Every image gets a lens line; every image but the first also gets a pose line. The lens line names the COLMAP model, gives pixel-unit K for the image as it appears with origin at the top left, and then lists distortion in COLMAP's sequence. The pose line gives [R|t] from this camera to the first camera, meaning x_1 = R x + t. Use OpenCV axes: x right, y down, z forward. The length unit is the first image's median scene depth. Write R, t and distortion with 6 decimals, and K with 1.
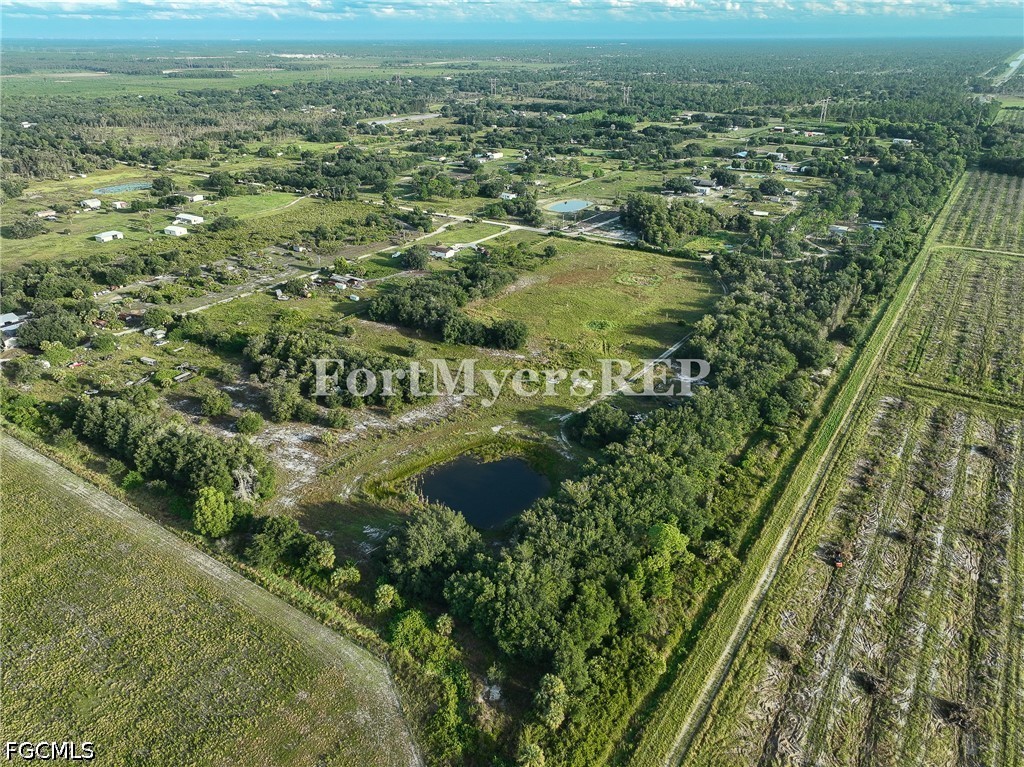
lens RADIAL K [[717.5, 0, 512.0], [0, 717.5, 383.5], [0, 0, 1]] dist [0.001404, 0.008771]
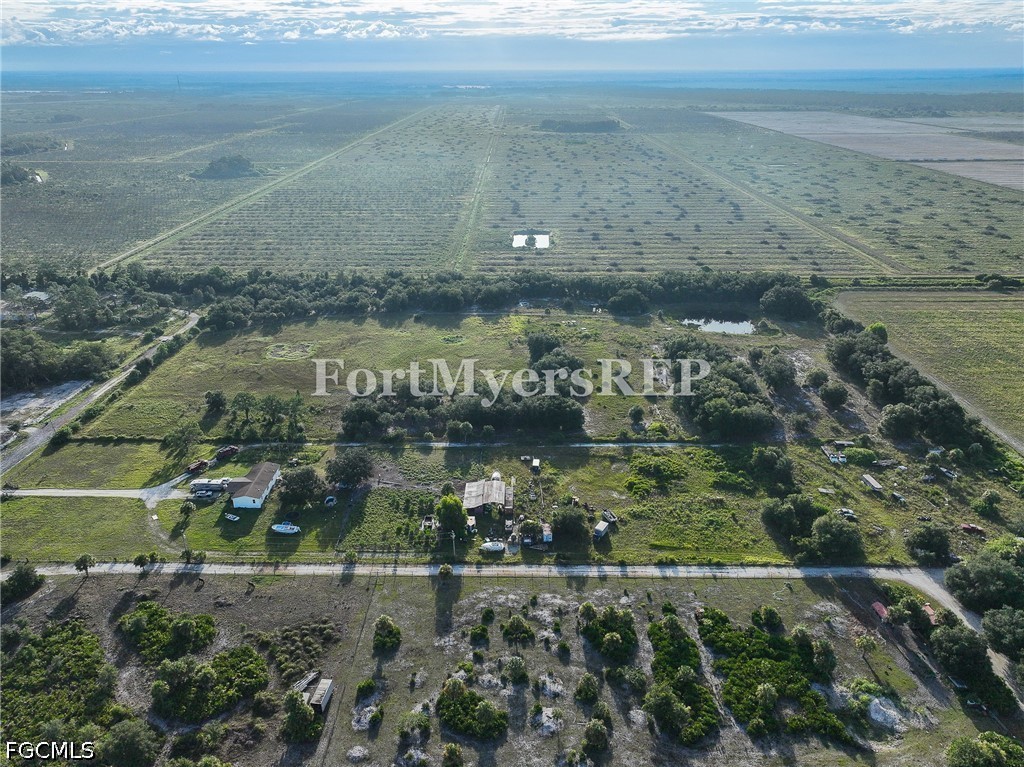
lens RADIAL K [[730.3, 0, 513.6], [0, 730.3, 356.4], [0, 0, 1]] dist [0.002039, 0.009992]
pose [[-0.552430, -0.305051, 0.775736, -1.074040], [0.365387, 0.747837, 0.554285, -0.878952], [-0.749209, 0.589647, -0.301666, 1.806856]]
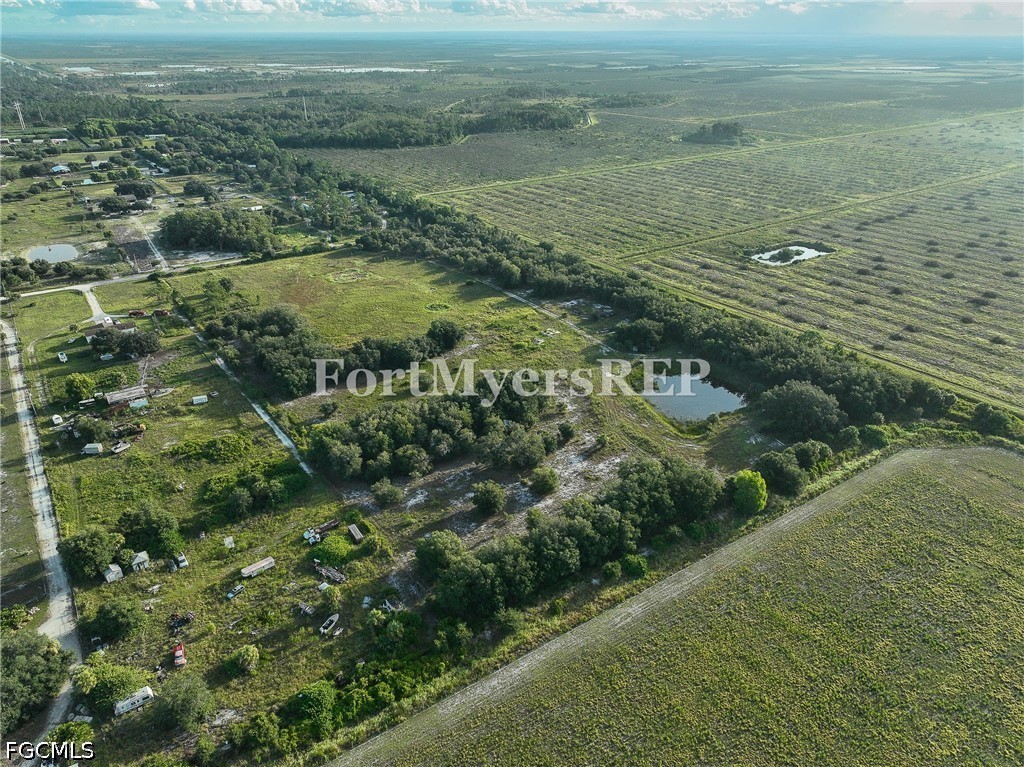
lens RADIAL K [[730.3, 0, 513.6], [0, 730.3, 356.4], [0, 0, 1]] dist [0.002039, 0.009992]
pose [[0.354662, -0.377184, 0.855539, -1.117574], [0.408288, 0.885647, 0.221203, -0.298345], [-0.841140, 0.270854, 0.468105, 0.604632]]
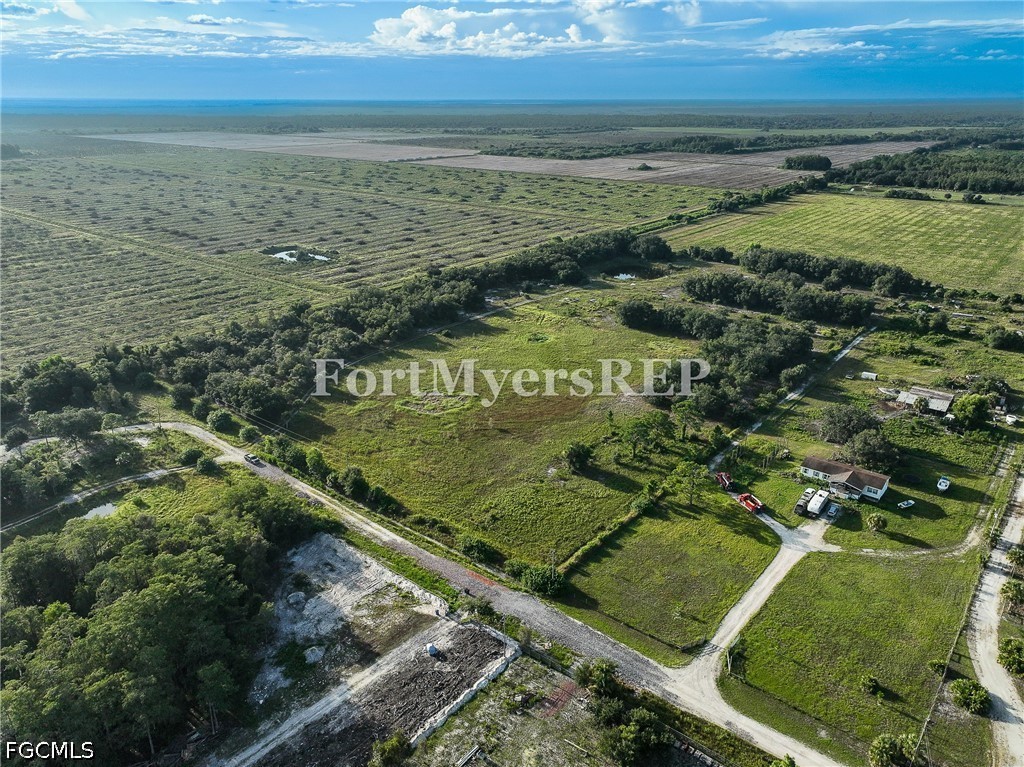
lens RADIAL K [[720.9, 0, 512.0], [0, 720.9, 383.5], [0, 0, 1]] dist [0.003298, 0.005908]
pose [[-0.996024, -0.030422, 0.083726, 0.105674], [0.041052, 0.677376, 0.734491, -1.010137], [-0.079058, 0.735008, -0.673434, 2.357043]]
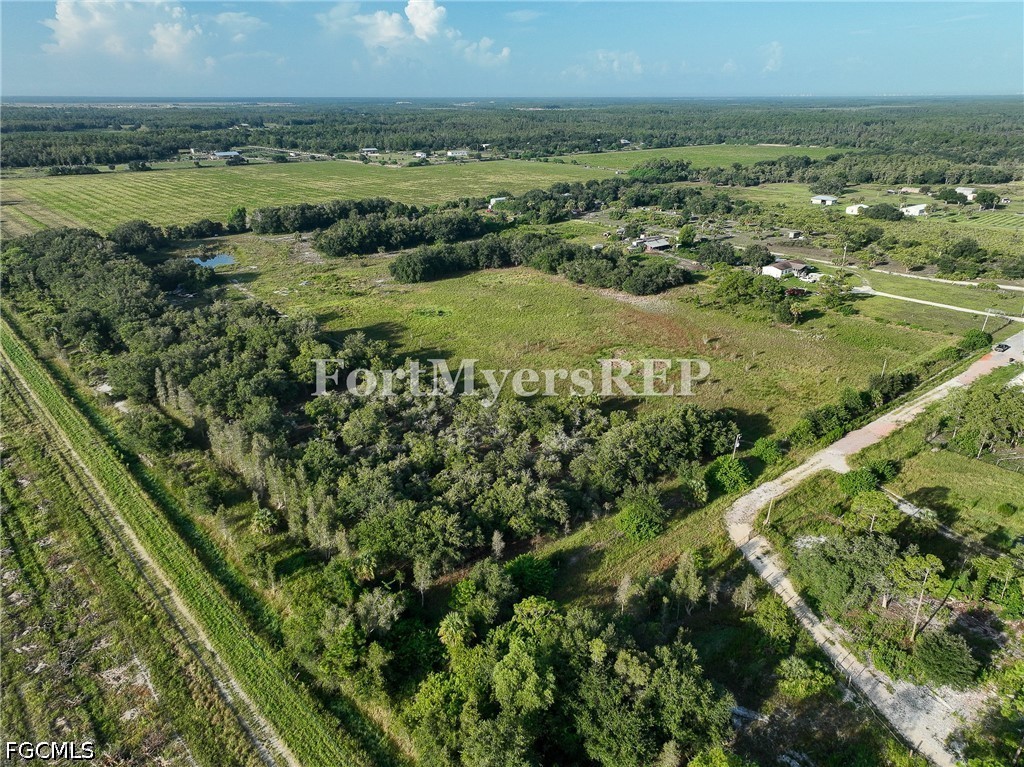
lens RADIAL K [[730.3, 0, 512.0], [0, 730.3, 383.5], [0, 0, 1]] dist [-0.002286, 0.018232]
pose [[-0.259504, 0.356598, -0.897494, 1.108751], [-0.419063, 0.795699, 0.437321, -0.537014], [0.870083, 0.489593, -0.057050, 1.631764]]
